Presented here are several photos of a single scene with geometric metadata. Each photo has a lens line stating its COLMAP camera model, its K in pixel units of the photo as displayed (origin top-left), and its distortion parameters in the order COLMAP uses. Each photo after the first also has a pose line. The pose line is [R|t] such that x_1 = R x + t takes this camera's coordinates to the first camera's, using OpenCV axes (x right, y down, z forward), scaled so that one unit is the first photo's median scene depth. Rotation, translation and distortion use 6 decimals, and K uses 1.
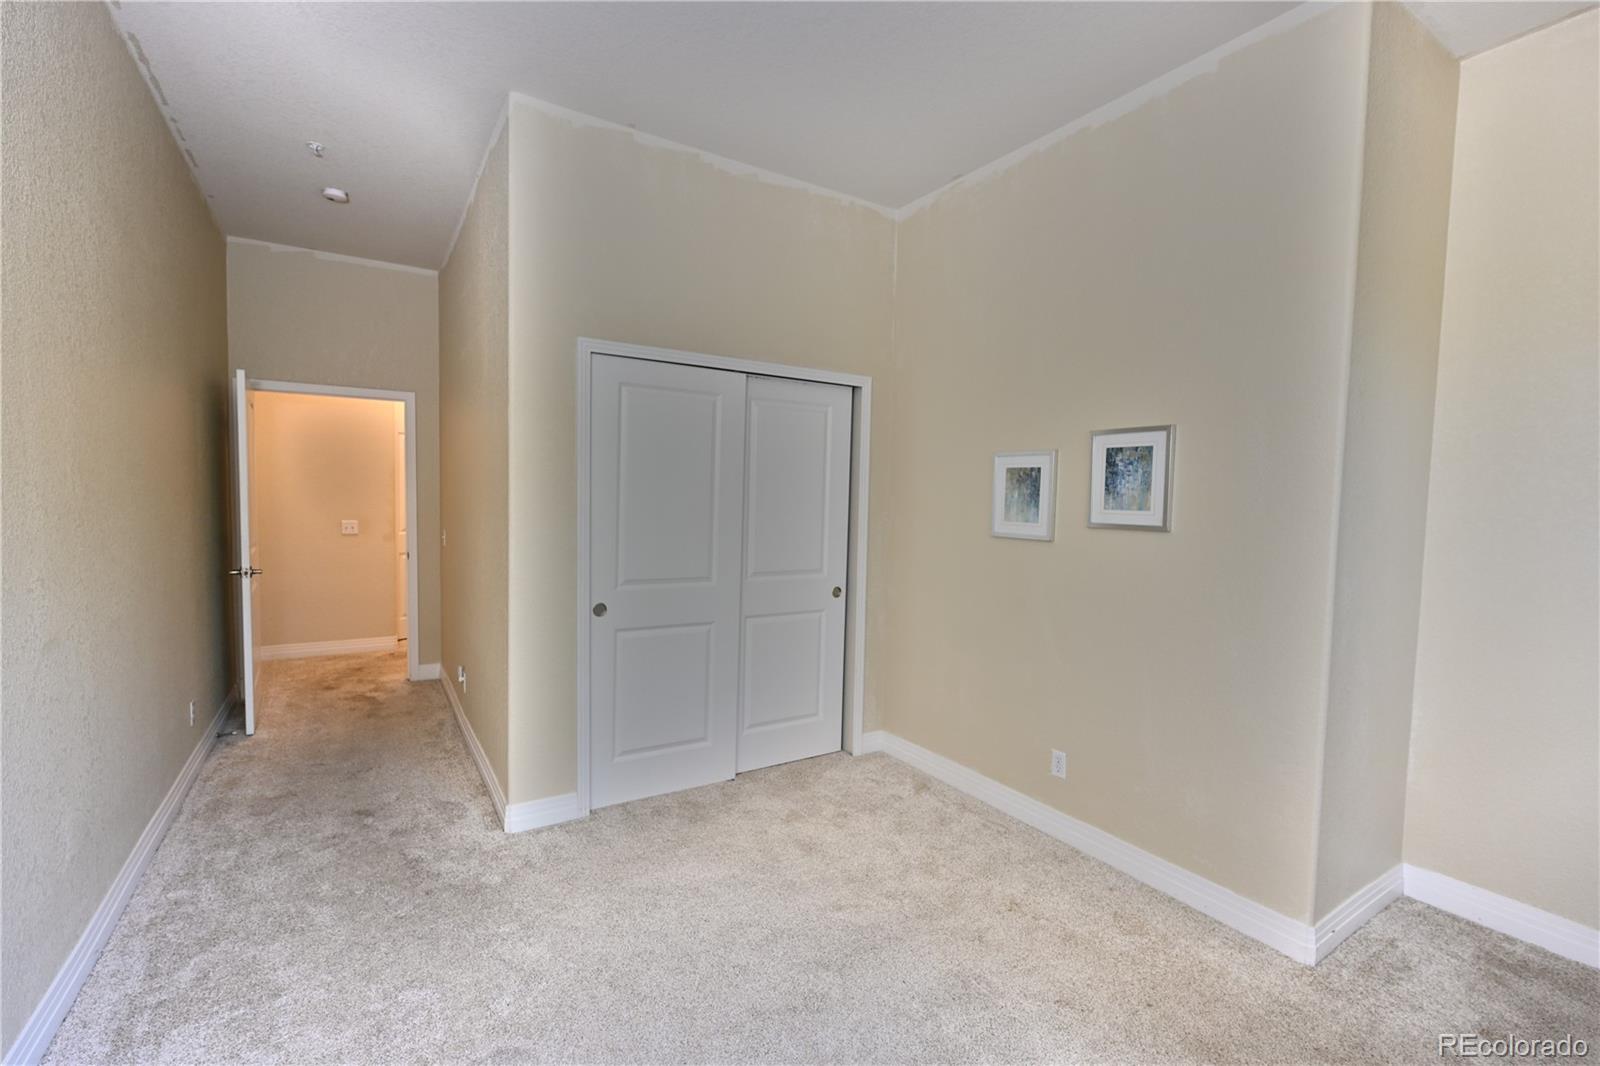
lens RADIAL K [[699.4, 0, 803.3], [0, 699.4, 532.3], [0, 0, 1]] dist [0.002716, 0.000286]
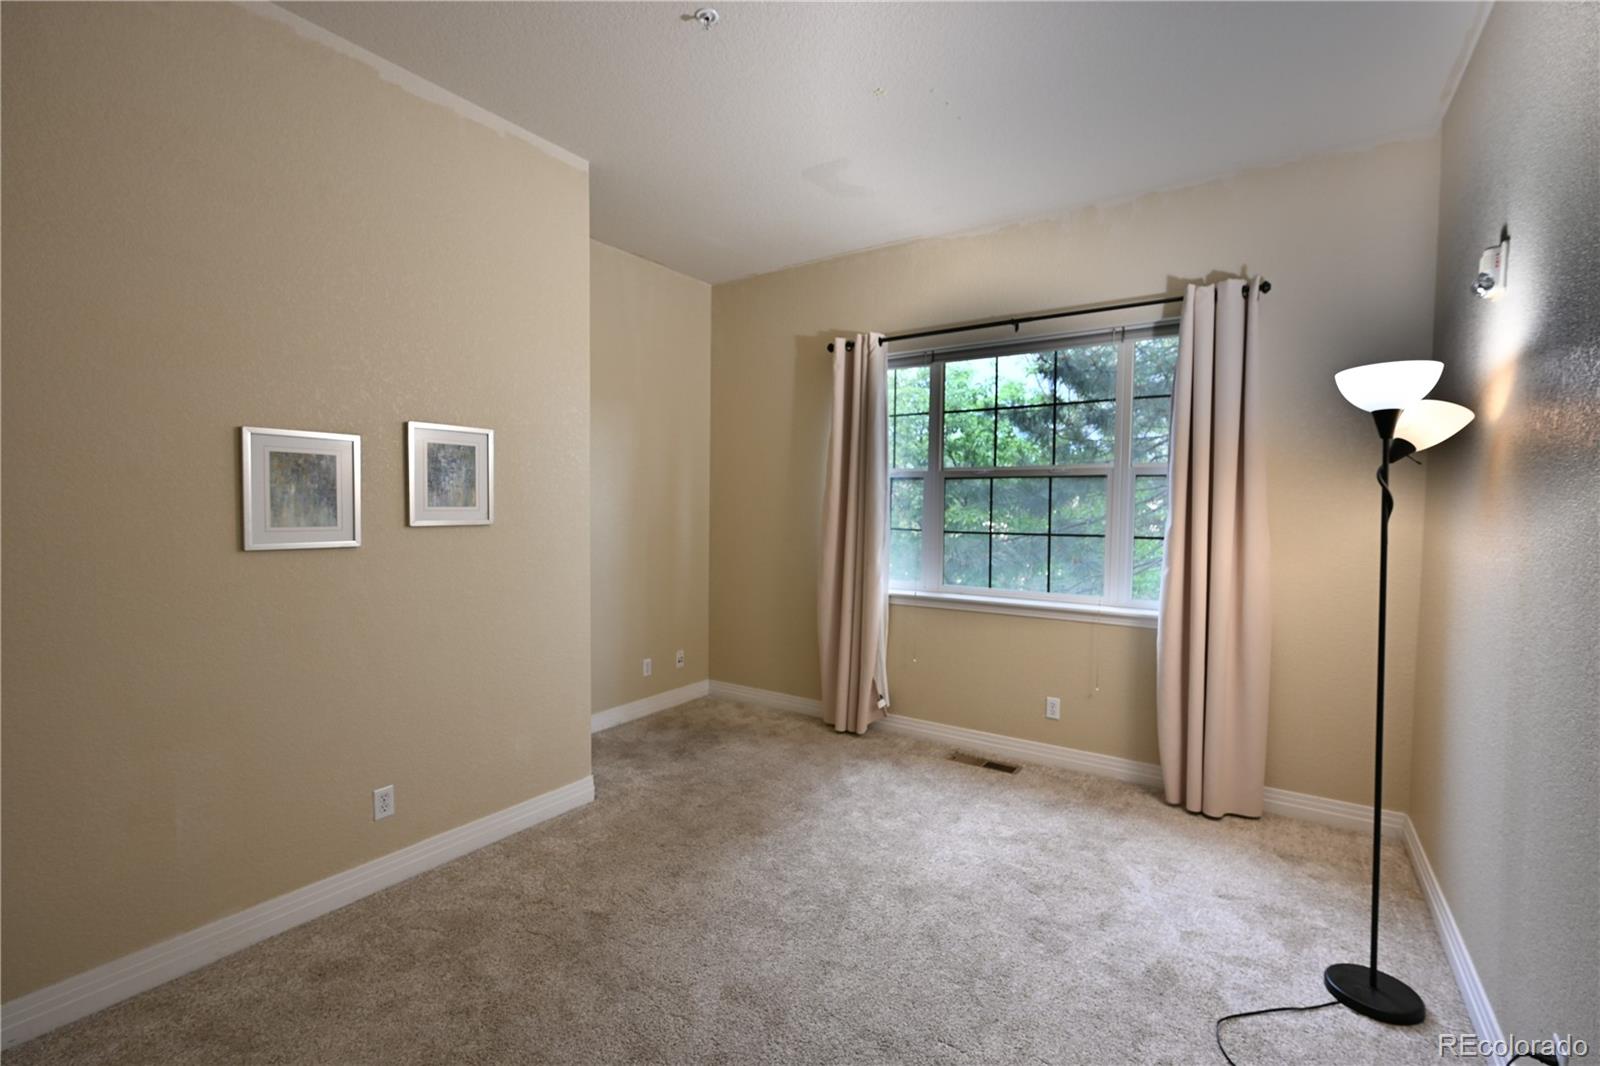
lens RADIAL K [[699.4, 0, 801.3], [0, 699.4, 530.3], [0, 0, 1]] dist [0.002716, 0.000286]
pose [[-0.396915, -0.054063, 0.916262, -0.673749], [0.037166, 0.996498, 0.074897, -0.054285], [-0.917103, 0.063782, -0.393516, 0.931499]]
